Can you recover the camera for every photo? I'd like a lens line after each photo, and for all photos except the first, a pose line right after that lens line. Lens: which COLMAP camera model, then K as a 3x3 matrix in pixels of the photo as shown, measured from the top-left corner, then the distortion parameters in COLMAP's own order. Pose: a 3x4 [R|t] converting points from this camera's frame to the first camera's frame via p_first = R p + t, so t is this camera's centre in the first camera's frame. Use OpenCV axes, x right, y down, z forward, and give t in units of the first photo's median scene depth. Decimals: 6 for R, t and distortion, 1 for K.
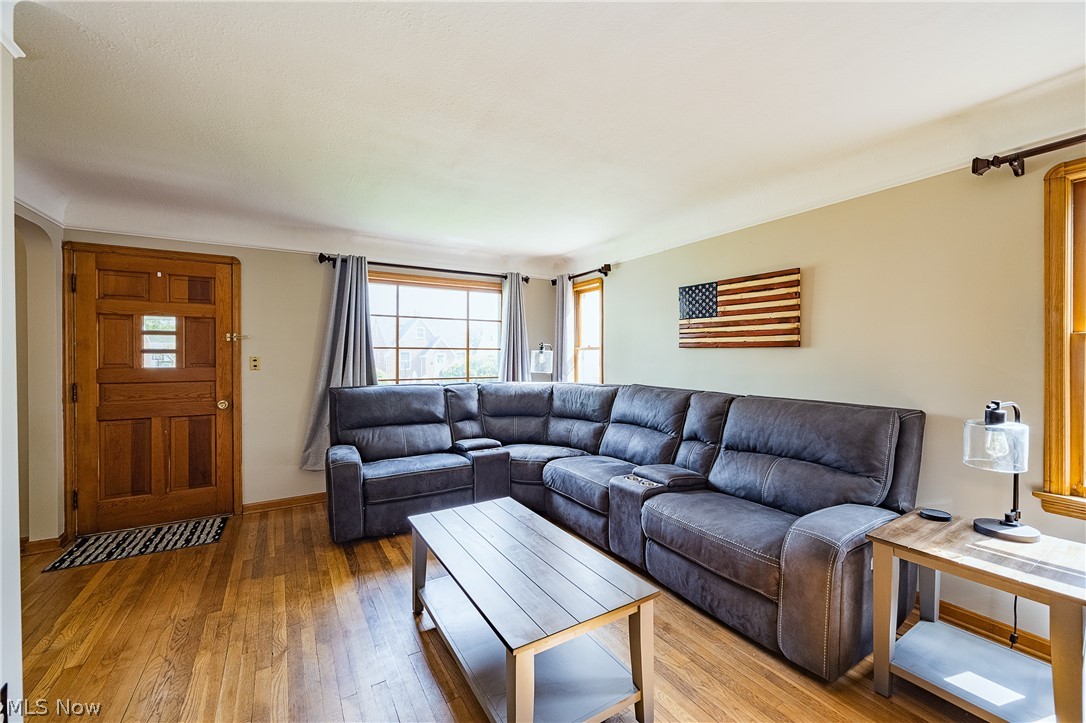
lens RADIAL K [[434.5, 0, 549.1], [0, 434.5, 362.8], [0, 0, 1]] dist [-0.000859, -0.000096]
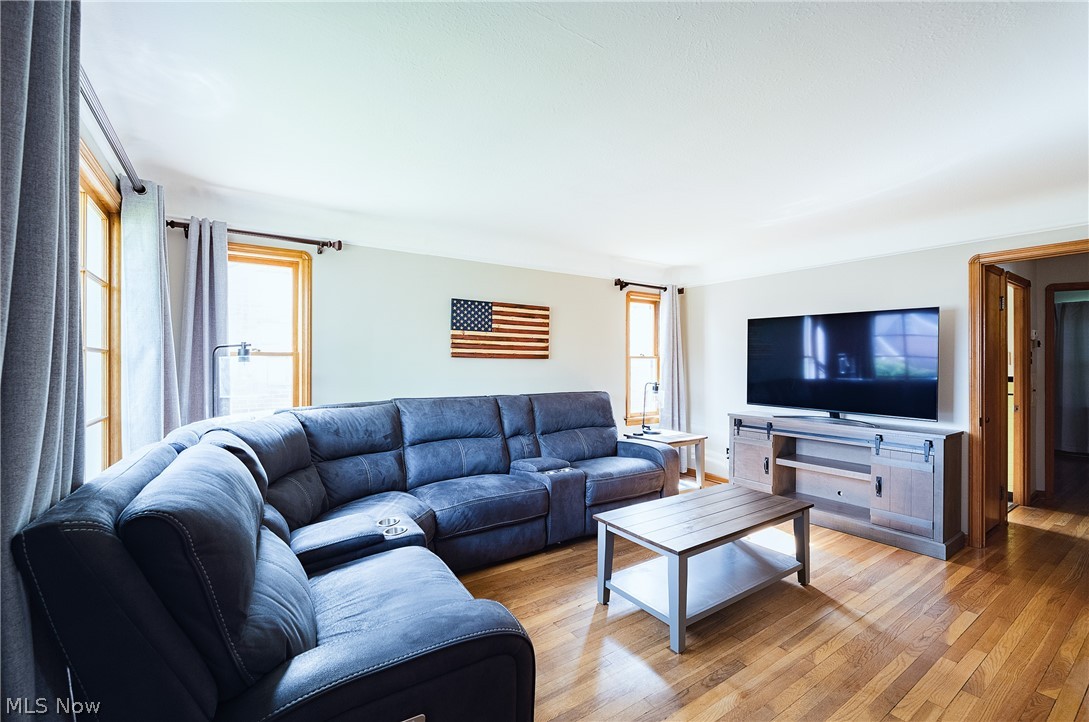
lens RADIAL K [[435.7, 0, 550.6], [0, 435.7, 362.3], [0, 0, 1]] dist [-0.000859, -0.000096]
pose [[-0.026688, 0.016039, 0.999515, -0.802449], [0.025862, 0.999548, -0.015349, -0.000789], [-0.999309, 0.025440, -0.027091, 0.874062]]
